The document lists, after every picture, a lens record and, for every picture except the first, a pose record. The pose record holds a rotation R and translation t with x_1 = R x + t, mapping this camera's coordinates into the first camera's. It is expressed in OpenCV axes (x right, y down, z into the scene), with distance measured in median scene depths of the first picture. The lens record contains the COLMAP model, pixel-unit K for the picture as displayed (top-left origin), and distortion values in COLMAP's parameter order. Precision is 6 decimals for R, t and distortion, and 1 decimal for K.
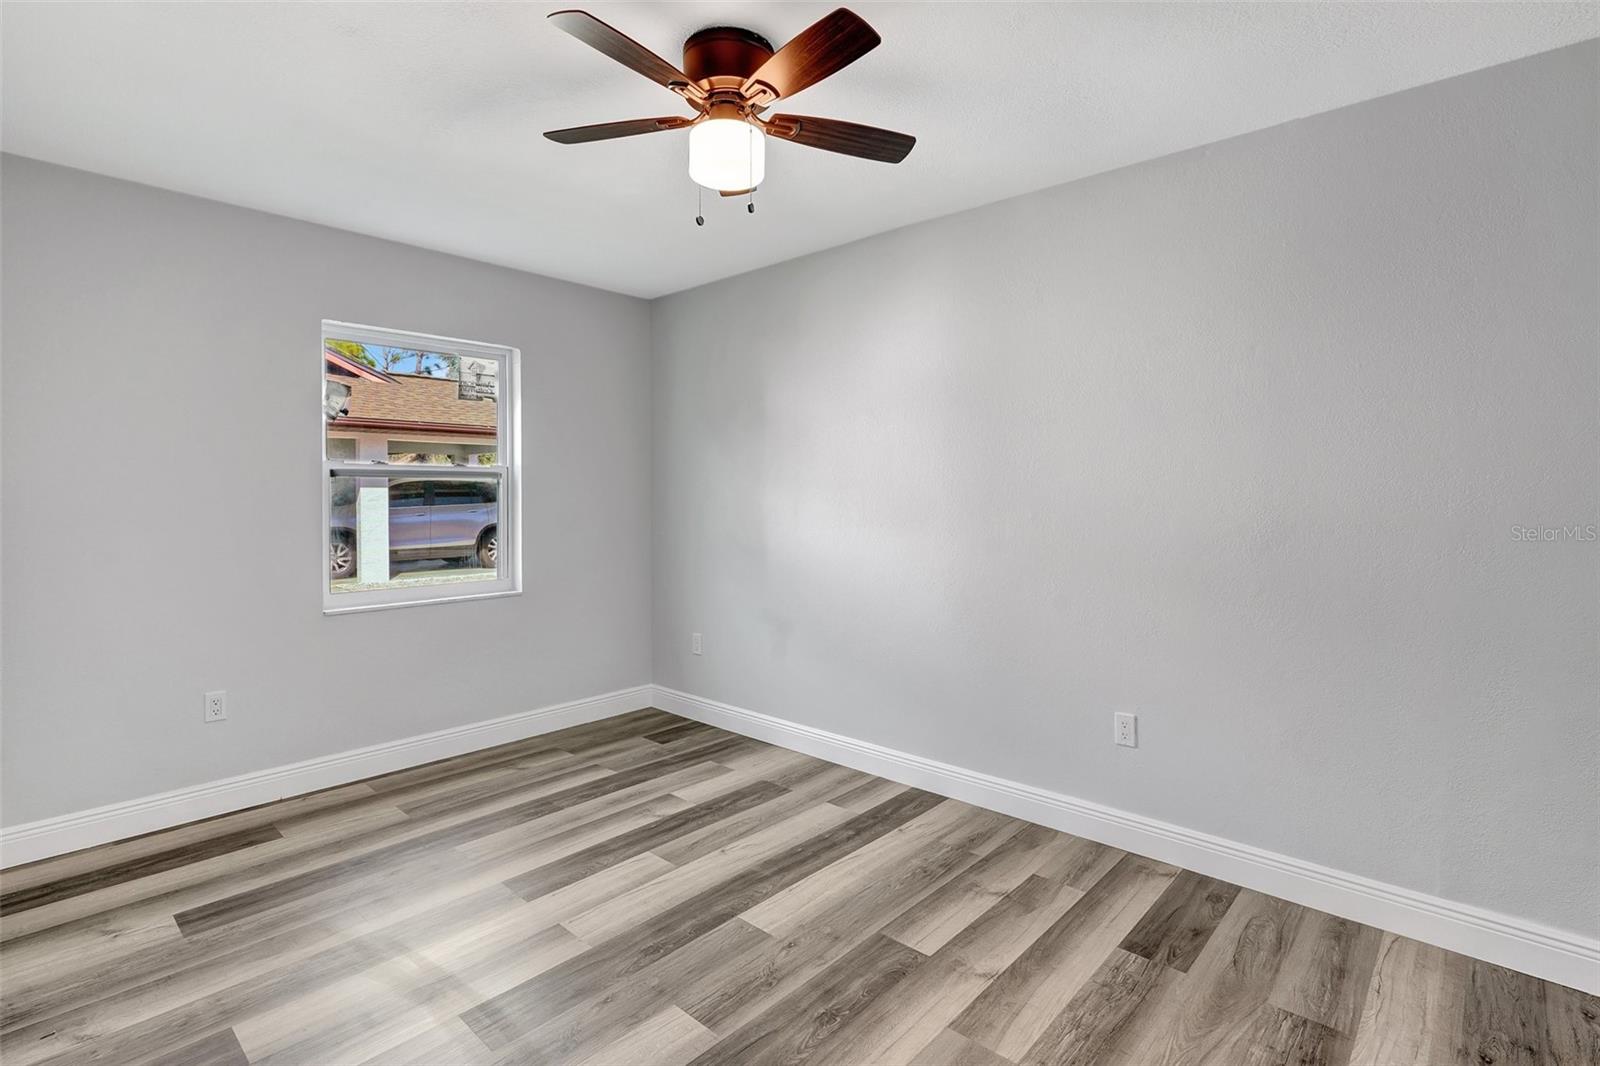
lens RADIAL K [[770.9, 0, 793.4], [0, 770.9, 499.1], [0, 0, 1]] dist [-0.012114, 0.000688]
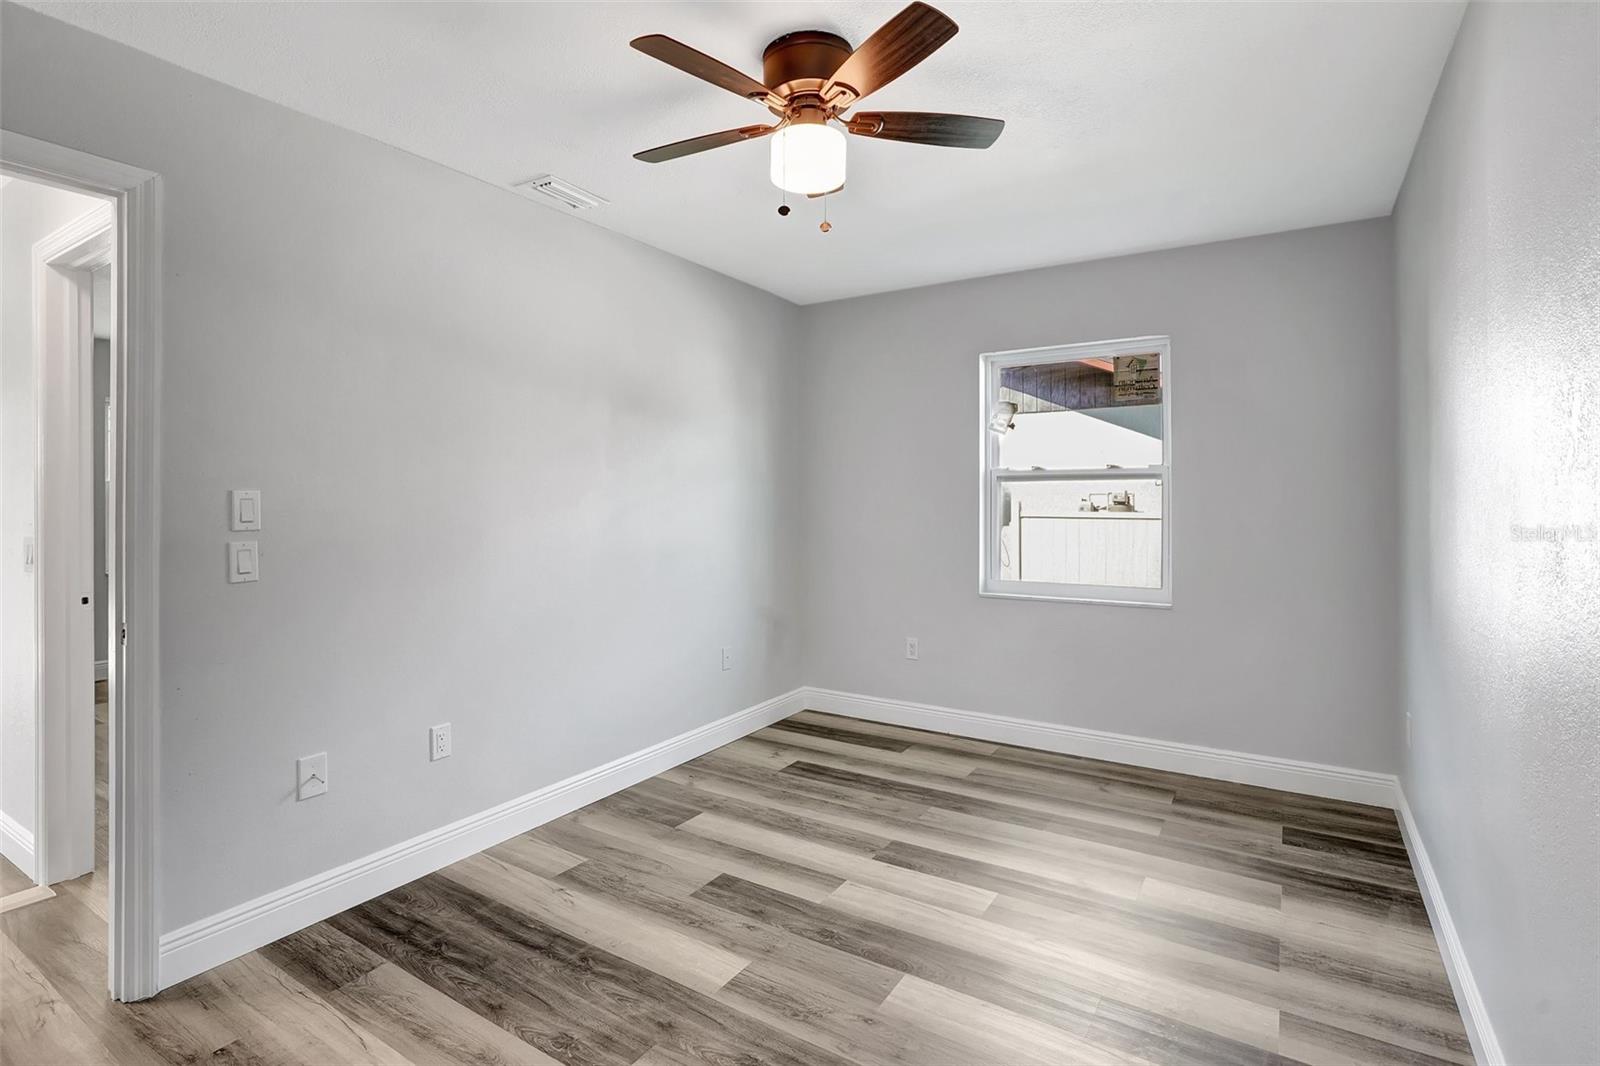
lens RADIAL K [[770.9, 0, 793.4], [0, 770.9, 499.1], [0, 0, 1]] dist [-0.012114, 0.000688]
pose [[0.165338, 0.002039, -0.986235, 0.553860], [-0.005256, 0.999985, 0.001187, -0.002857], [0.986223, 0.004987, 0.165346, 0.515931]]
